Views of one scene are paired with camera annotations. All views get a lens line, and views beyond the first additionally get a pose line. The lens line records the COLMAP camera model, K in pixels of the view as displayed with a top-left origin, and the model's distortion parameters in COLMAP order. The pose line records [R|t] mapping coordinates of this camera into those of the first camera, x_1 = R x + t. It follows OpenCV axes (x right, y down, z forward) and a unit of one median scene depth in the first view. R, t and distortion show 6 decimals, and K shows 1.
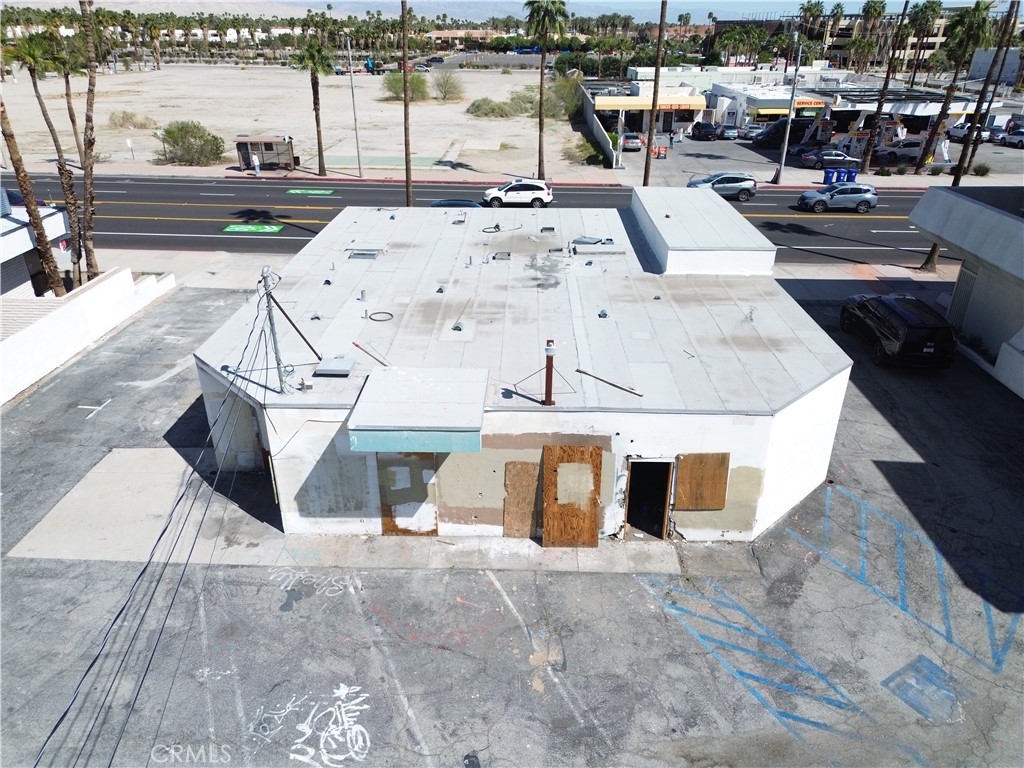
lens RADIAL K [[720.4, 0, 511.7], [0, 720.4, 383.9], [0, 0, 1]] dist [0.021165, -0.004526]
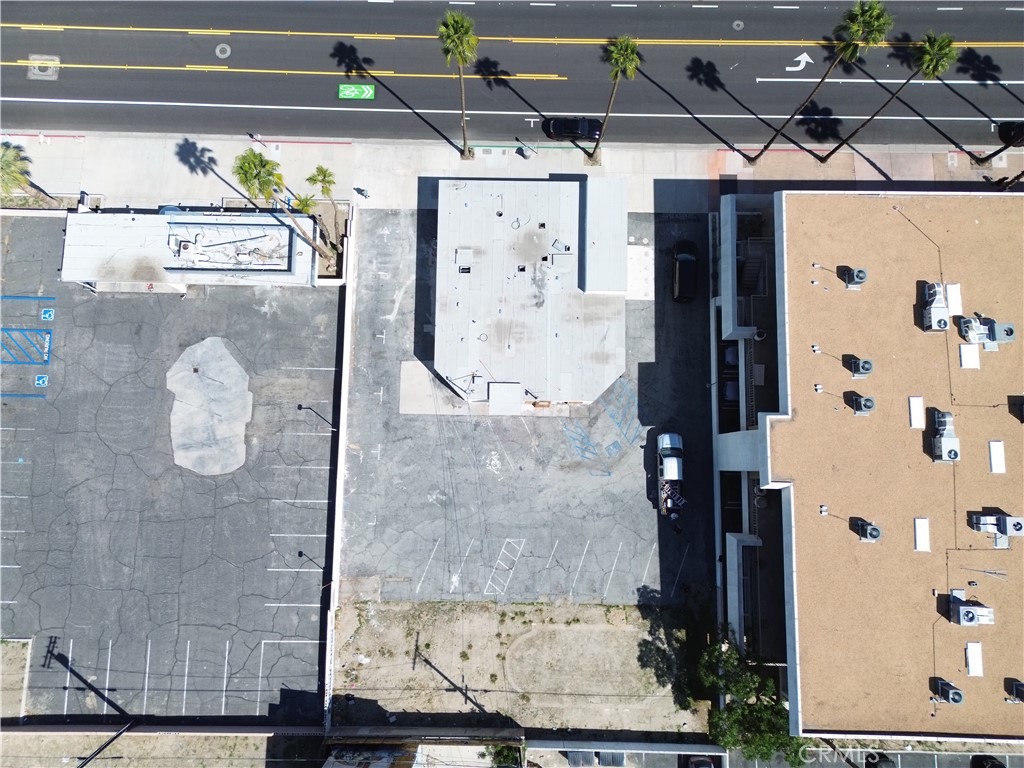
lens RADIAL K [[728.6, 0, 512.4], [0, 728.6, 384.2], [0, 0, 1]] dist [0.004195, 0.000778]
pose [[0.999927, -0.012091, -0.000755, -0.060531], [0.007116, 0.535772, 0.844333, -2.554581], [-0.009804, -0.844276, 0.535819, -0.801139]]
